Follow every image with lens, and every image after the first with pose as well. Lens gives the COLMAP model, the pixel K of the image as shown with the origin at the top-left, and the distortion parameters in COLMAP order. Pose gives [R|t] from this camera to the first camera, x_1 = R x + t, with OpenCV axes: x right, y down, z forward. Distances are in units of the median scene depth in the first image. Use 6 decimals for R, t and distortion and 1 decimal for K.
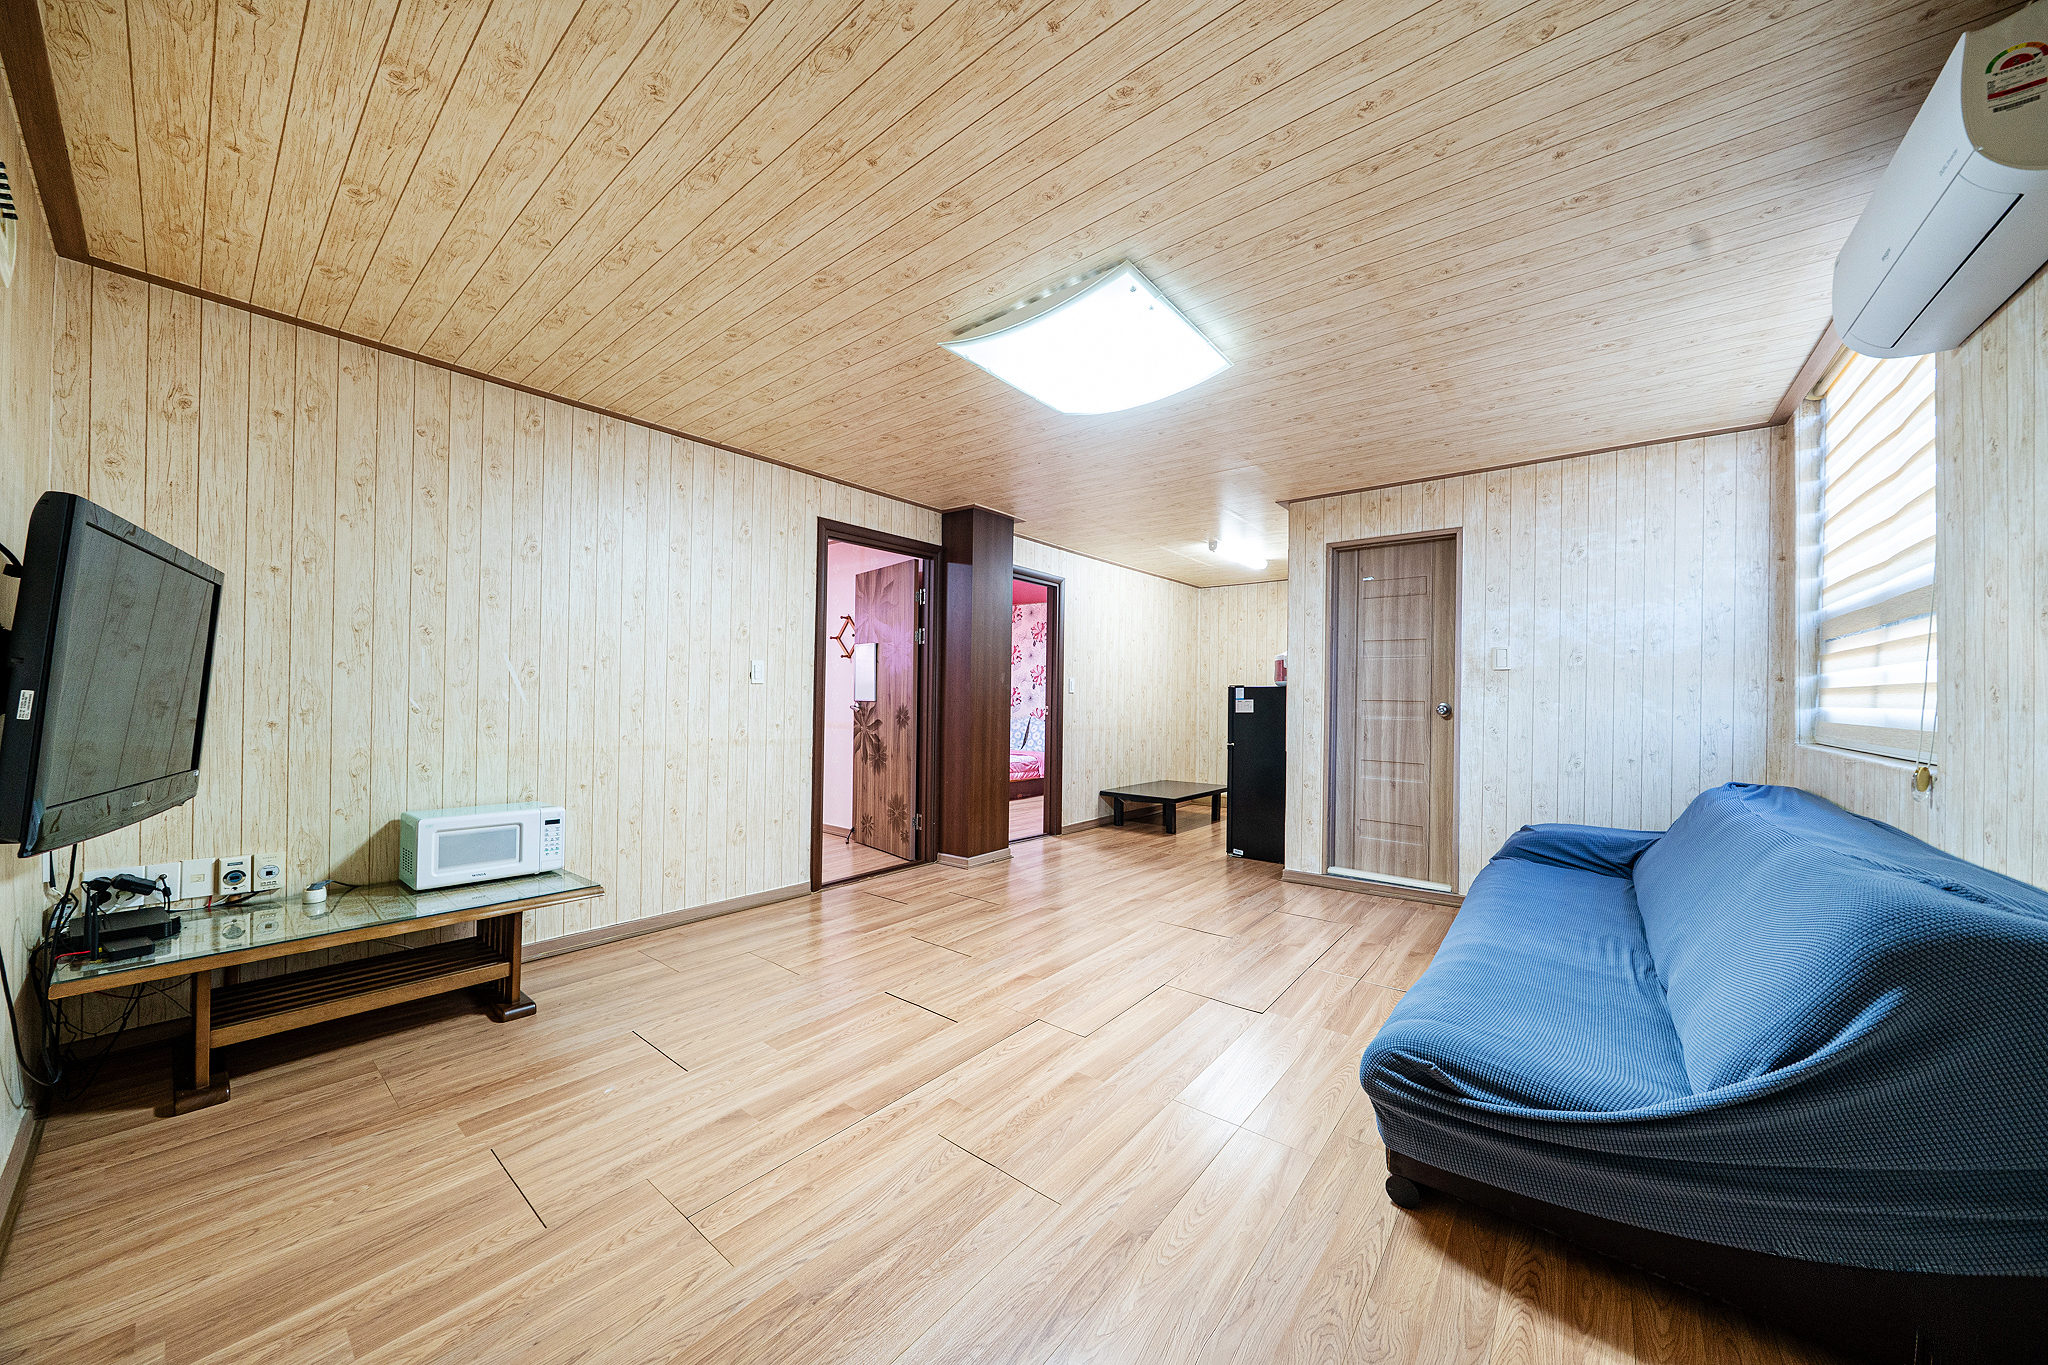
lens RADIAL K [[701.2, 0, 1024.7], [0, 701.2, 691.5], [0, 0, 1]] dist [-0.011142, -0.000198]
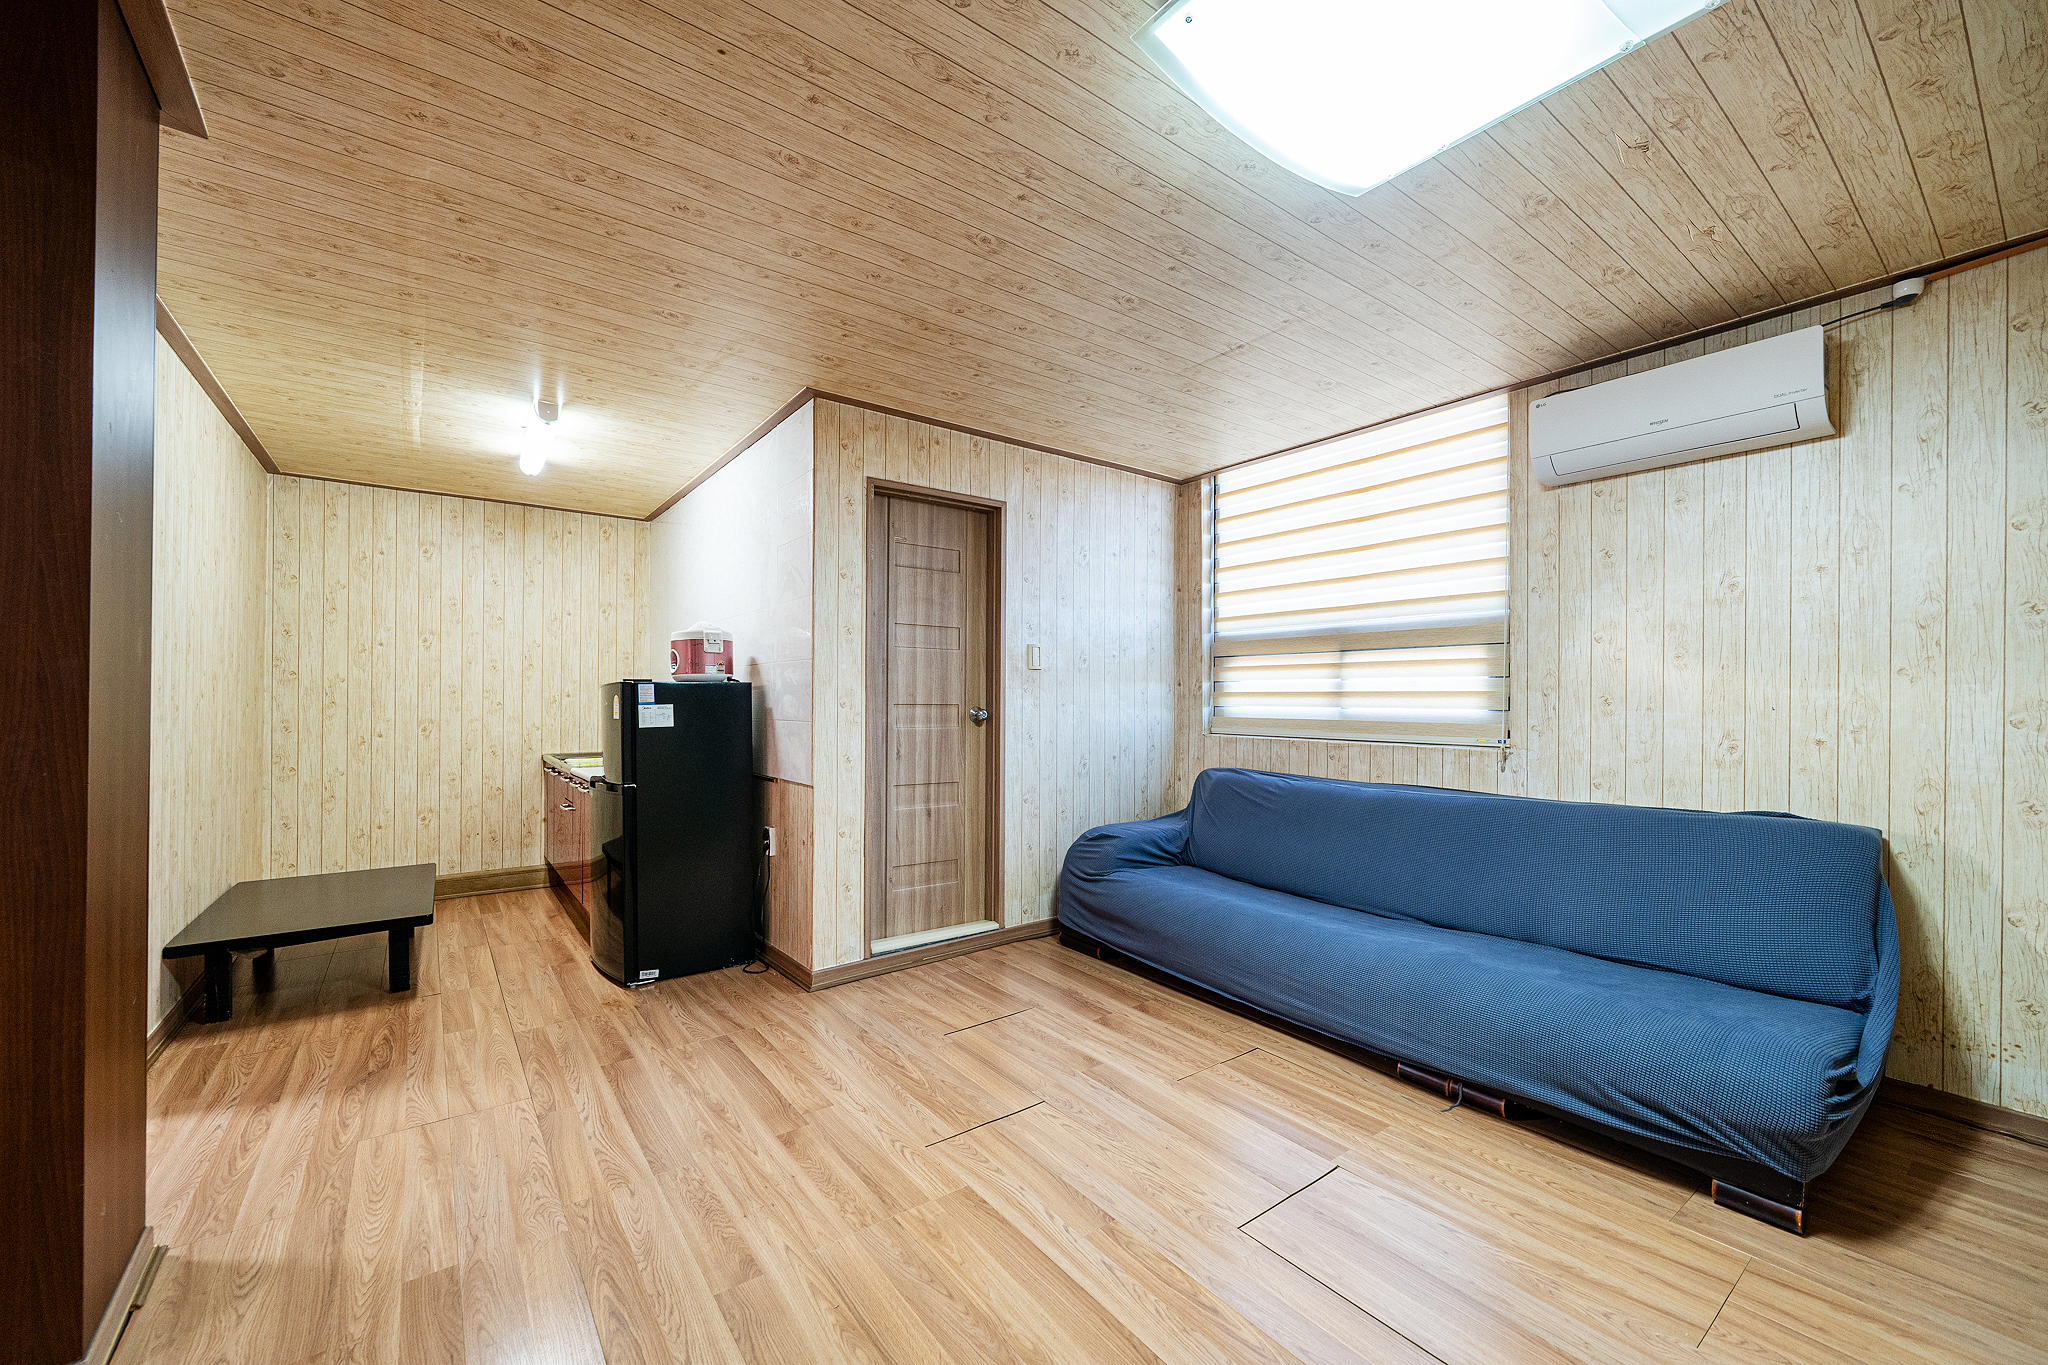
lens RADIAL K [[809.4, 0, 1025.8], [0, 809.4, 693.0], [0, 0, 1]] dist [0.016035, 0.000076]
pose [[0.240118, -0.005434, 0.970728, -0.316989], [-0.010068, 0.999917, 0.008087, -0.007625], [-0.970691, -0.011716, 0.240044, 0.682454]]
